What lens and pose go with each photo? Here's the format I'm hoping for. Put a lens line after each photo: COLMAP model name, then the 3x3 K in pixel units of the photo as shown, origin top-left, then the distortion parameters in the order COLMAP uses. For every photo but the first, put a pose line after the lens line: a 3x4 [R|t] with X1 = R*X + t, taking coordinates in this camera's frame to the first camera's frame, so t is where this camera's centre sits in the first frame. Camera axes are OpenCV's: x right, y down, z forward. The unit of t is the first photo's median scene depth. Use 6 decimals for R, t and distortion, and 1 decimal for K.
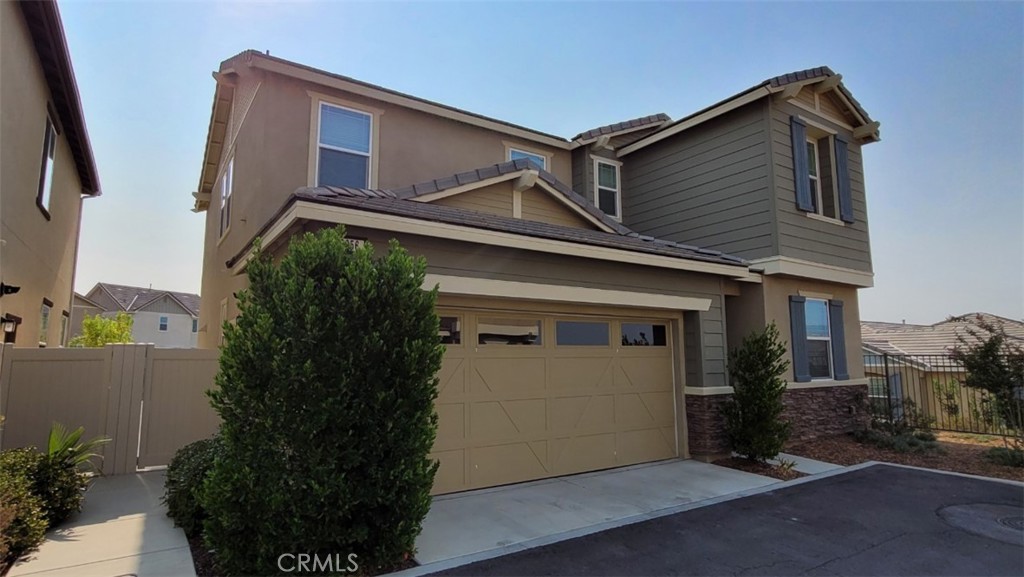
lens RADIAL K [[553.2, 0, 510.9], [0, 553.2, 285.6], [0, 0, 1]] dist [-0.007965, 0.003707]
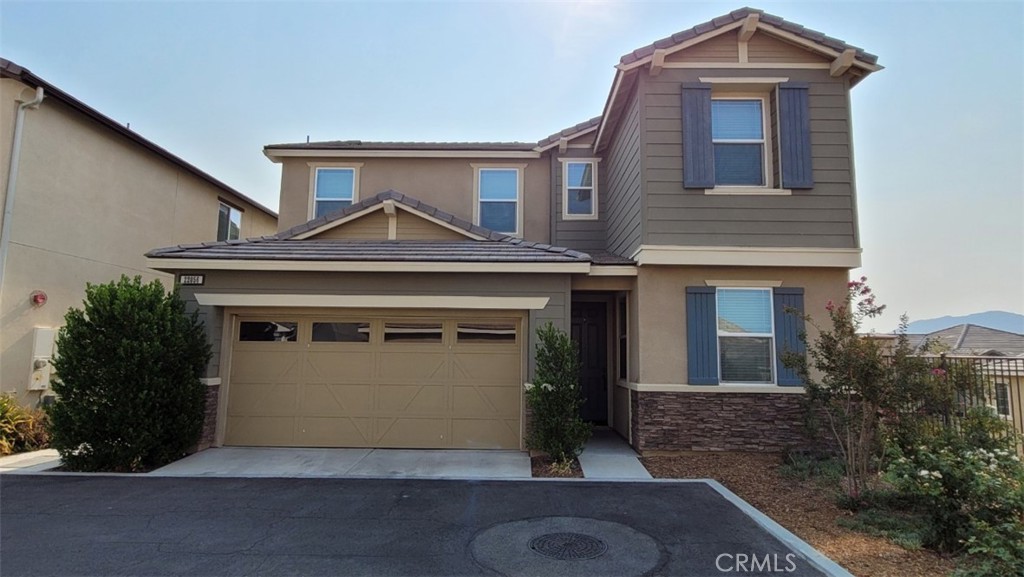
lens RADIAL K [[553.2, 0, 510.5], [0, 553.2, 287.2], [0, 0, 1]] dist [-0.007965, 0.003707]
pose [[0.820076, -0.055301, -0.569577, 0.771064], [0.059402, 0.998169, -0.011387, 0.012021], [0.569164, -0.024496, 0.821859, 0.112064]]
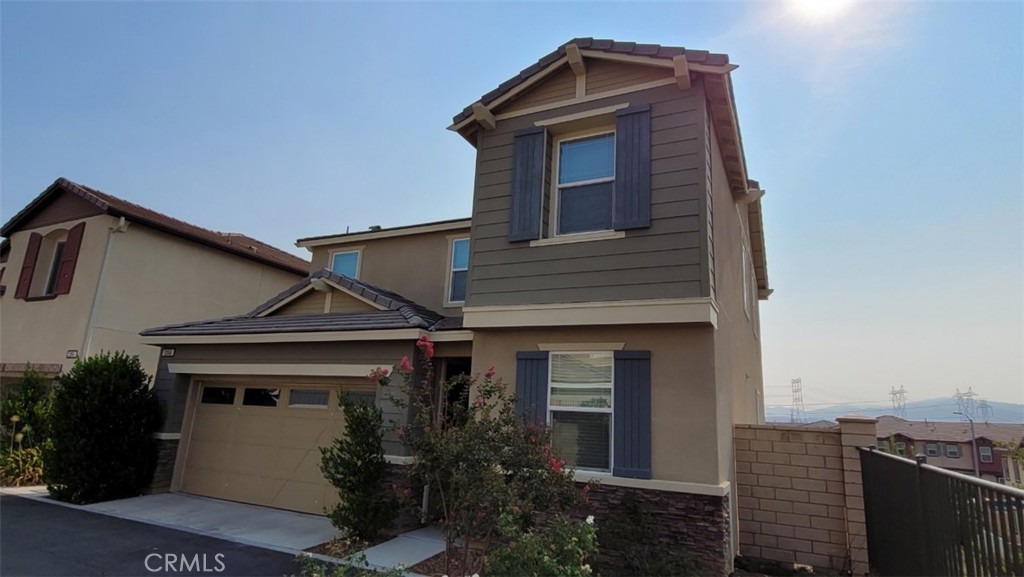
lens RADIAL K [[553.2, 0, 513.5], [0, 553.2, 287.4], [0, 0, 1]] dist [-0.007965, 0.003707]
pose [[0.501879, -0.173183, -0.847422, 1.167041], [0.059819, 0.984354, -0.165739, 0.057169], [0.862867, 0.032490, 0.504386, 0.591905]]
